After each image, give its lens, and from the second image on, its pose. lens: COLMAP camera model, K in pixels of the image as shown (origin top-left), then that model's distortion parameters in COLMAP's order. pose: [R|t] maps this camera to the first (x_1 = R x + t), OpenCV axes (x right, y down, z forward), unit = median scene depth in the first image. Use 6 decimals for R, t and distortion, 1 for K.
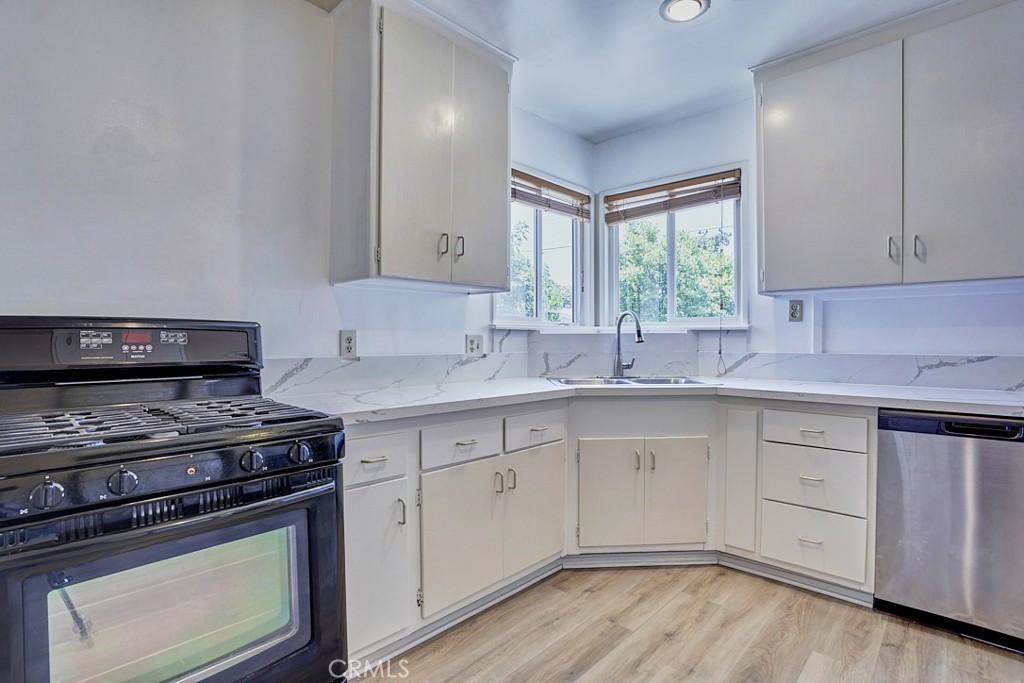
lens RADIAL K [[499.4, 0, 511.2], [0, 499.4, 338.3], [0, 0, 1]] dist [-0.082530, 0.036007]
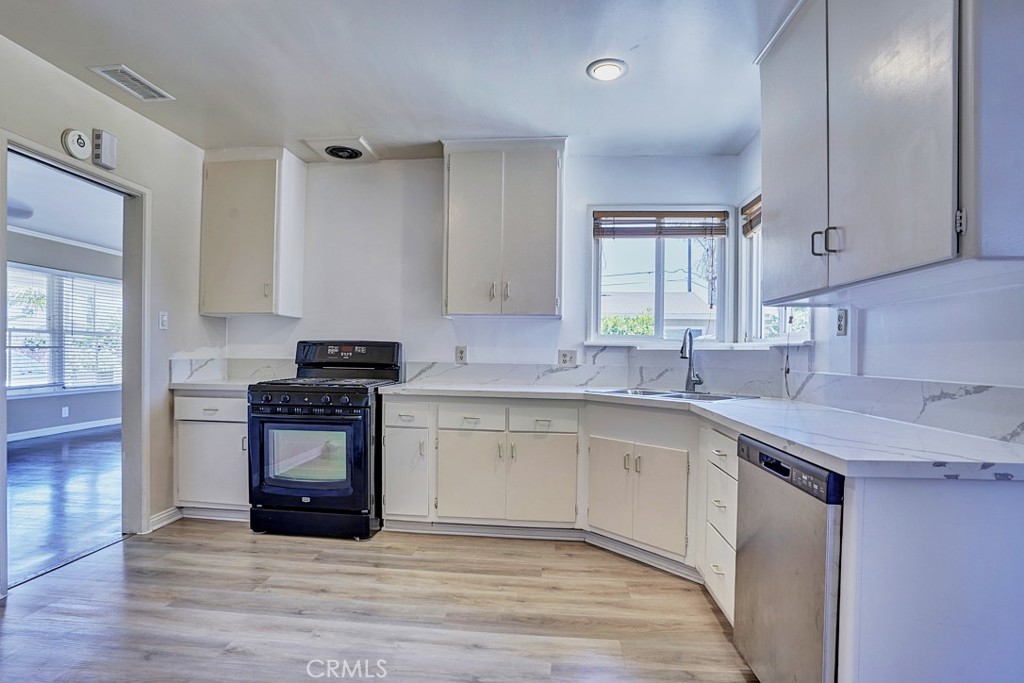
lens RADIAL K [[507.5, 0, 507.7], [0, 507.5, 344.3], [0, 0, 1]] dist [-0.083154, 0.039562]
pose [[0.627416, -0.002770, -0.778679, 0.982346], [-0.013646, 0.999801, -0.014552, -0.000634], [0.778564, 0.019756, 0.627254, 0.060324]]
